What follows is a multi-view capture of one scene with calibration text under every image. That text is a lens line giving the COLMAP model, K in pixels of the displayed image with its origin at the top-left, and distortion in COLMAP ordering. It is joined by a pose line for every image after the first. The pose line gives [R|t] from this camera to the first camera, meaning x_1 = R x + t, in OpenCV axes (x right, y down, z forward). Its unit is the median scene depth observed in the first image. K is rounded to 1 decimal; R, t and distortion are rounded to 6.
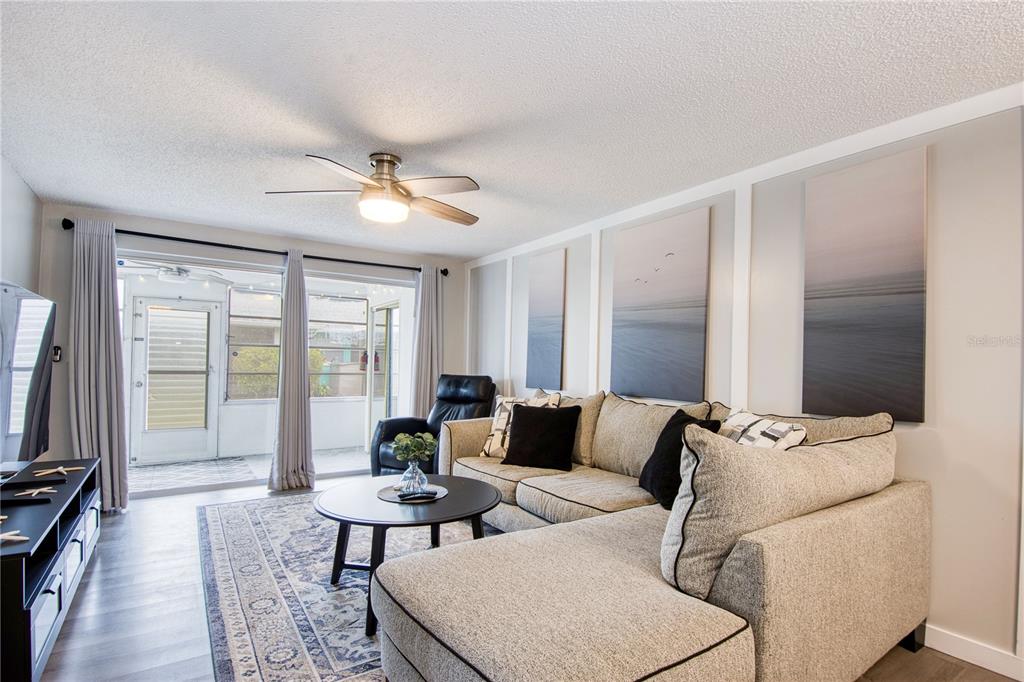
lens RADIAL K [[504.9, 0, 533.0], [0, 504.9, 364.7], [0, 0, 1]] dist [0.001432, -0.022836]
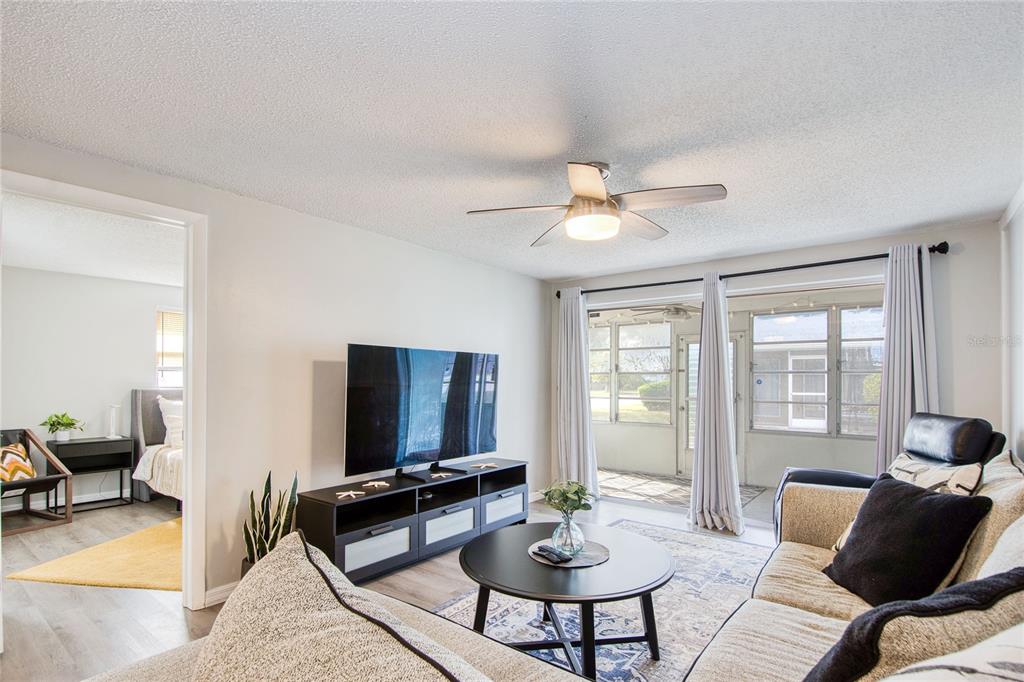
lens RADIAL K [[502.6, 0, 512.6], [0, 502.6, 372.3], [0, 0, 1]] dist [-0.001316, -0.000403]
pose [[0.279059, -0.029451, -0.959822, 0.277372], [-0.002676, 0.999502, -0.031446, -0.010032], [0.960270, 0.011344, 0.278841, 0.333766]]
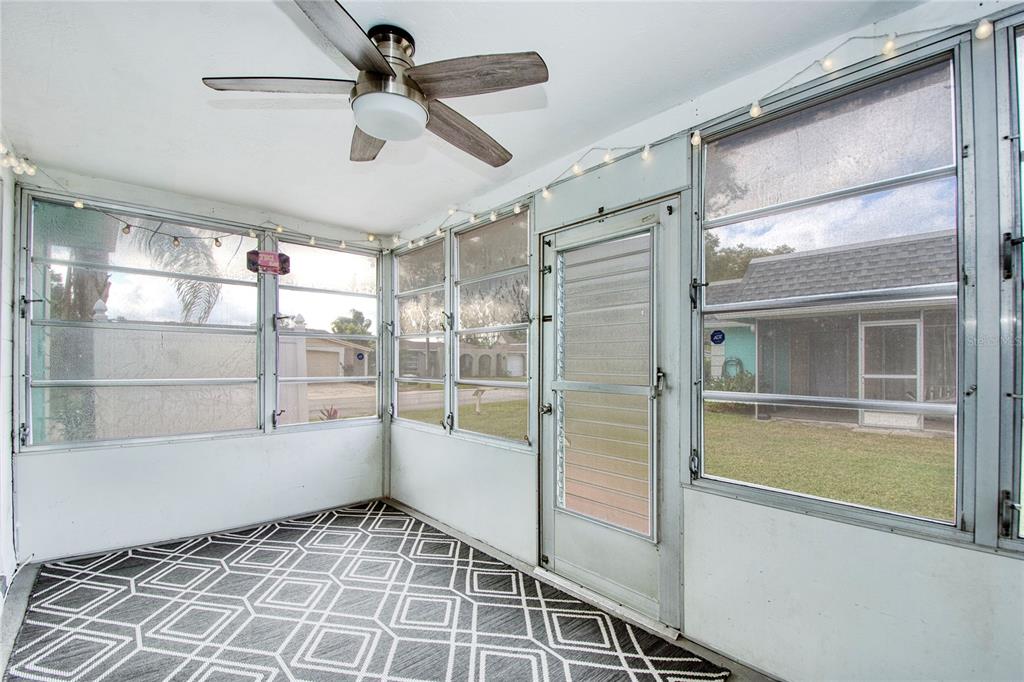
lens RADIAL K [[451.9, 0, 531.2], [0, 451.9, 359.7], [0, 0, 1]] dist [-0.001118, -0.000246]
pose [[0.135527, -0.026385, -0.990422, -0.404450], [-0.002383, 0.999634, -0.026956, 0.002511], [0.990771, 0.006013, 0.135414, 1.071636]]
